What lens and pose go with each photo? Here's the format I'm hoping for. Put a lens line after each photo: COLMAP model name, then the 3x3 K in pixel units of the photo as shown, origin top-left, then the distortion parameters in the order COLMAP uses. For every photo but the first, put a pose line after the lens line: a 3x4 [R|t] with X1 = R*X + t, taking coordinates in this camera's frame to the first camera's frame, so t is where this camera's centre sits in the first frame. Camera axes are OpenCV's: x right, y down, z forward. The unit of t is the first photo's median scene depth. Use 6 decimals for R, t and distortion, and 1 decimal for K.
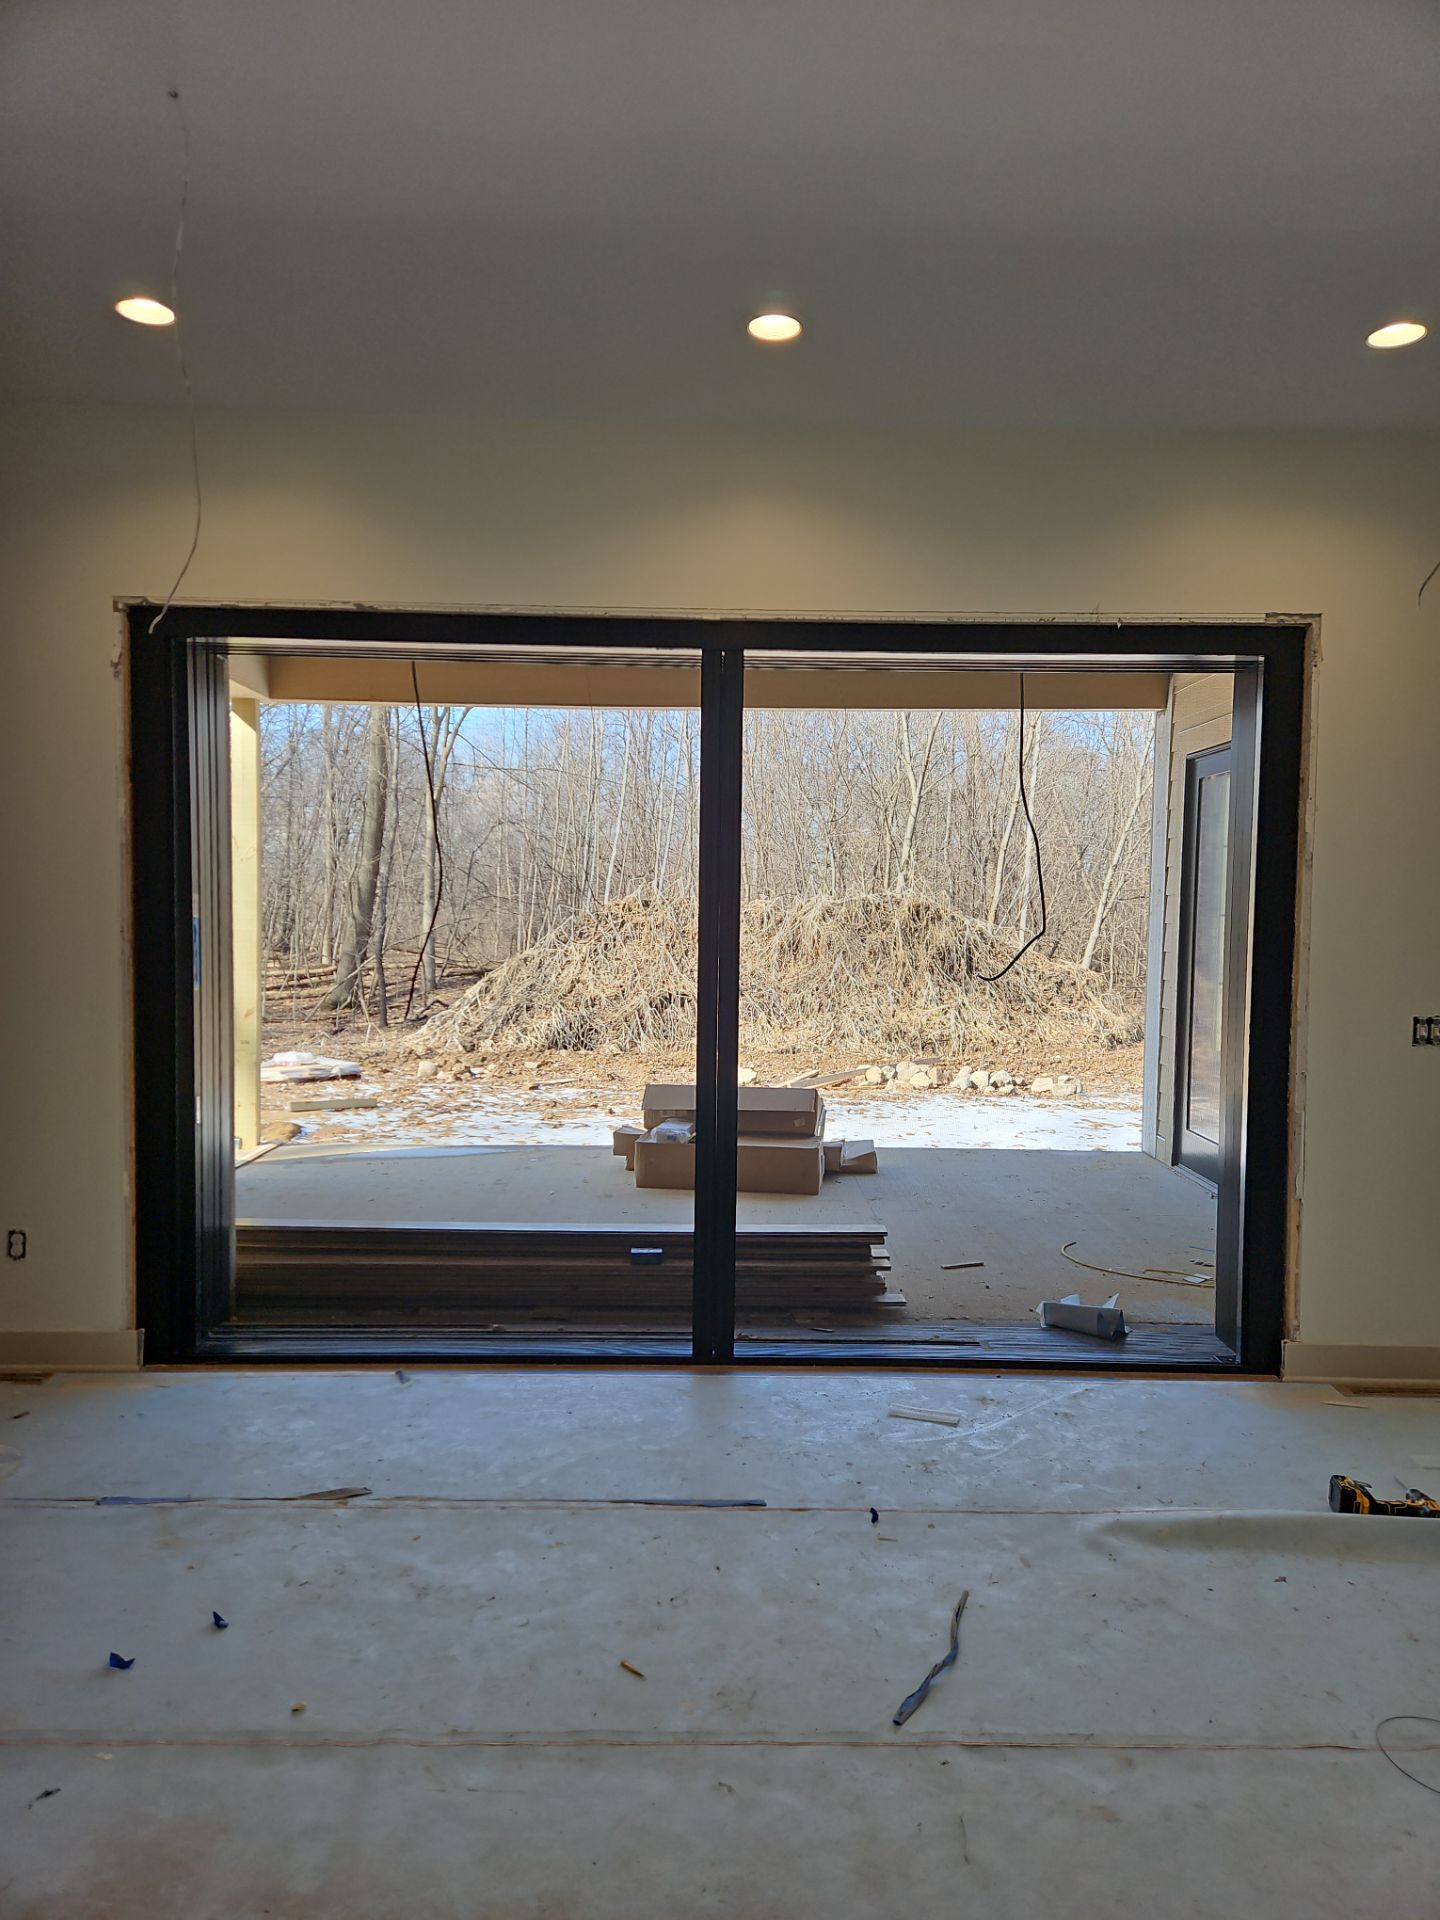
lens RADIAL K [[1304.3, 0, 732.0], [0, 1304.3, 963.9], [0, 0, 1]] dist [0.040765, -0.039737]
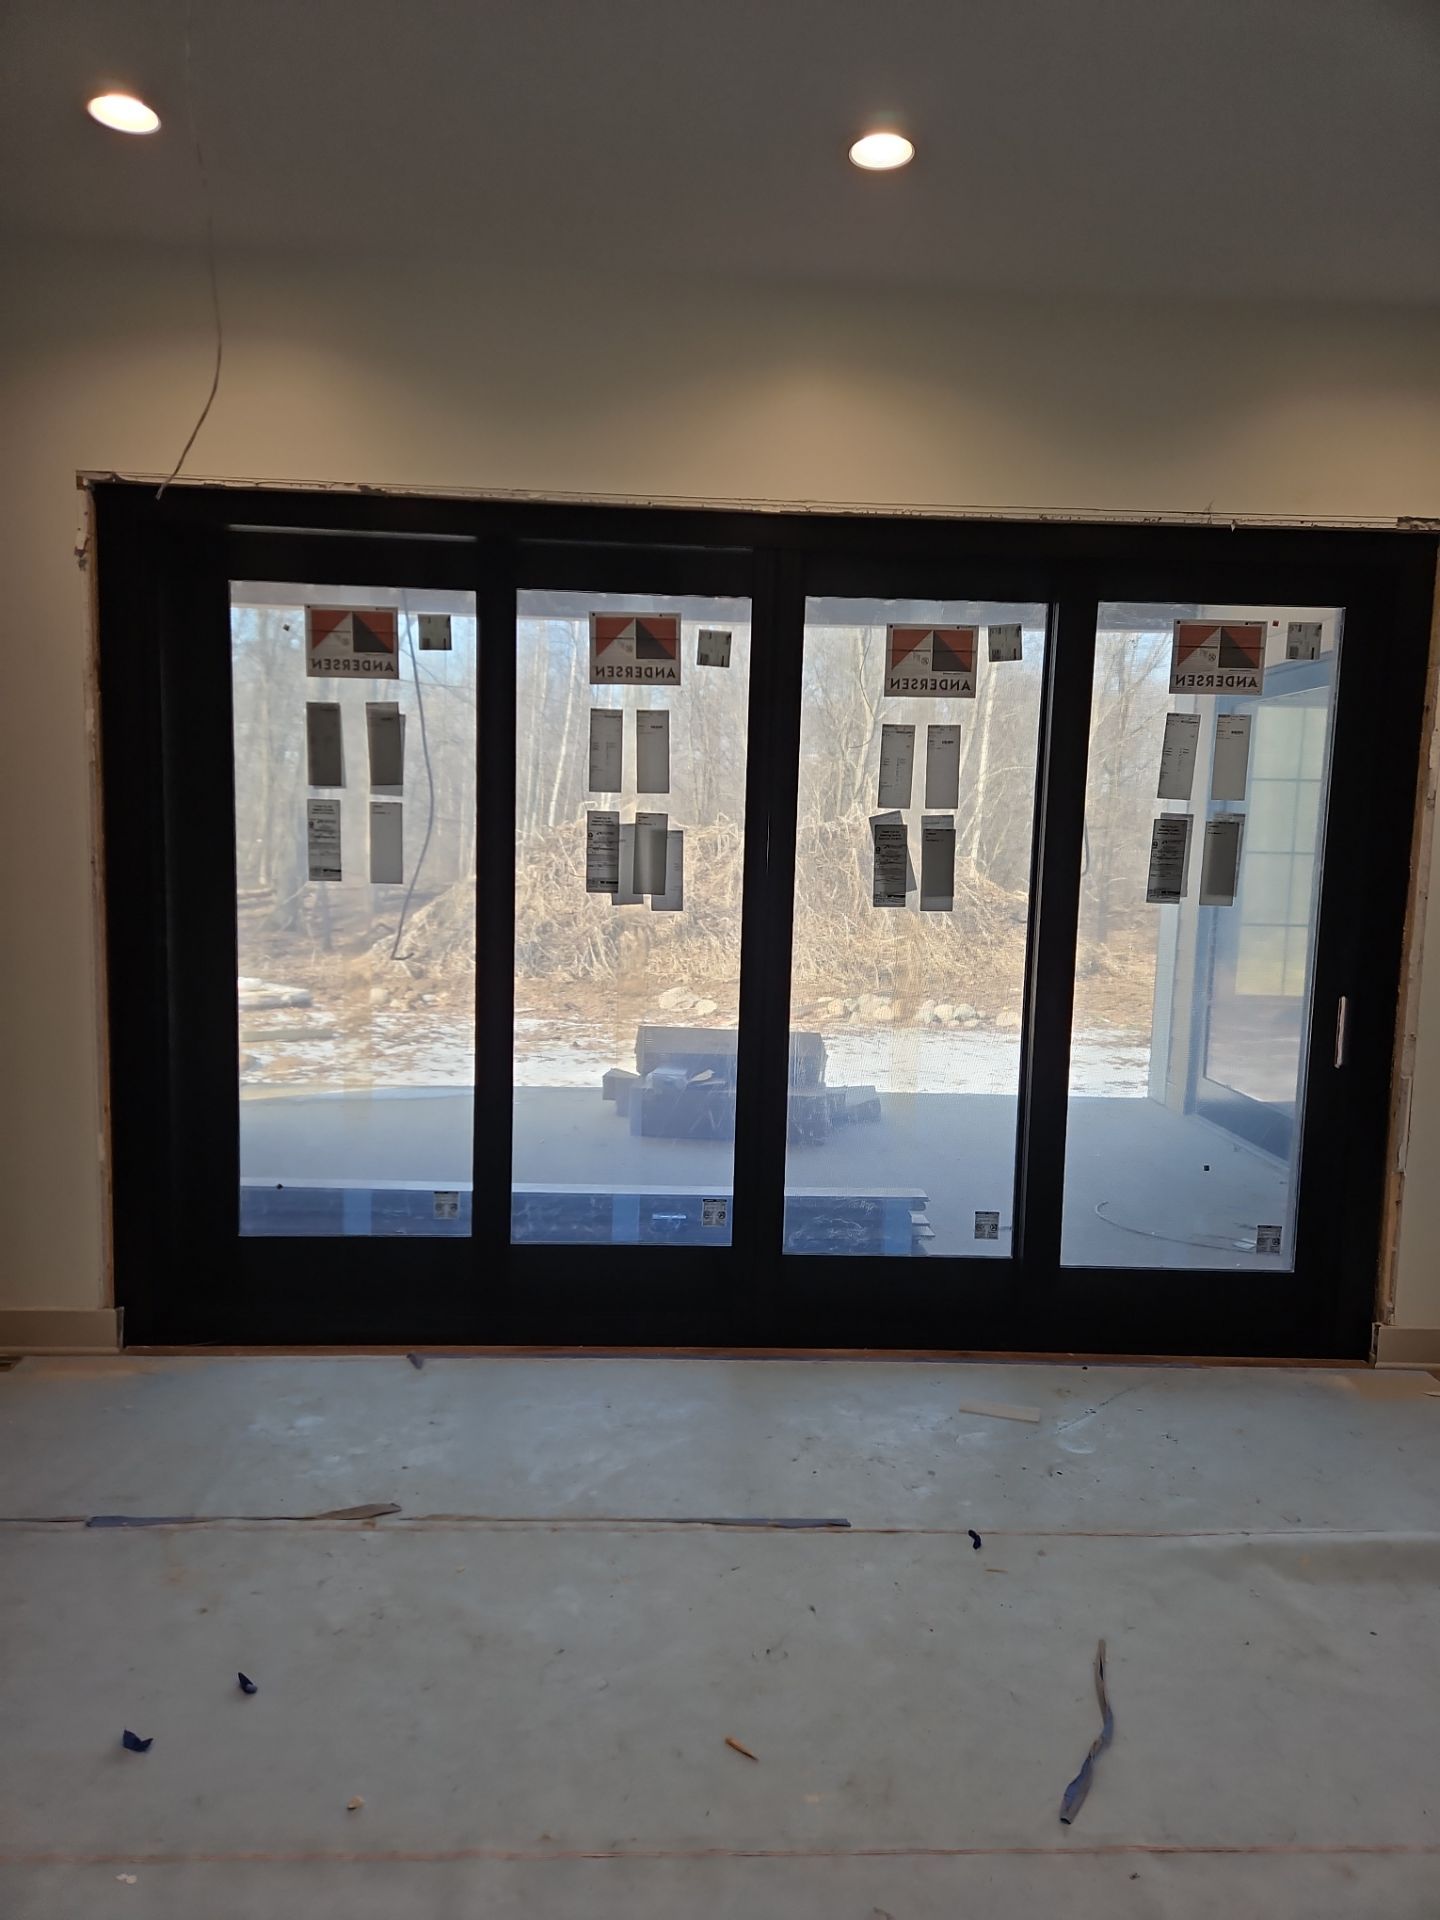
lens RADIAL K [[1304.3, 0, 704.8], [0, 1304.3, 965.2], [0, 0, 1]] dist [0.040765, -0.039737]
pose [[0.999582, 0.010535, 0.026927, -0.080689], [-0.012091, 0.998226, 0.058295, -0.012700], [-0.026265, -0.058596, 0.997936, 0.113137]]
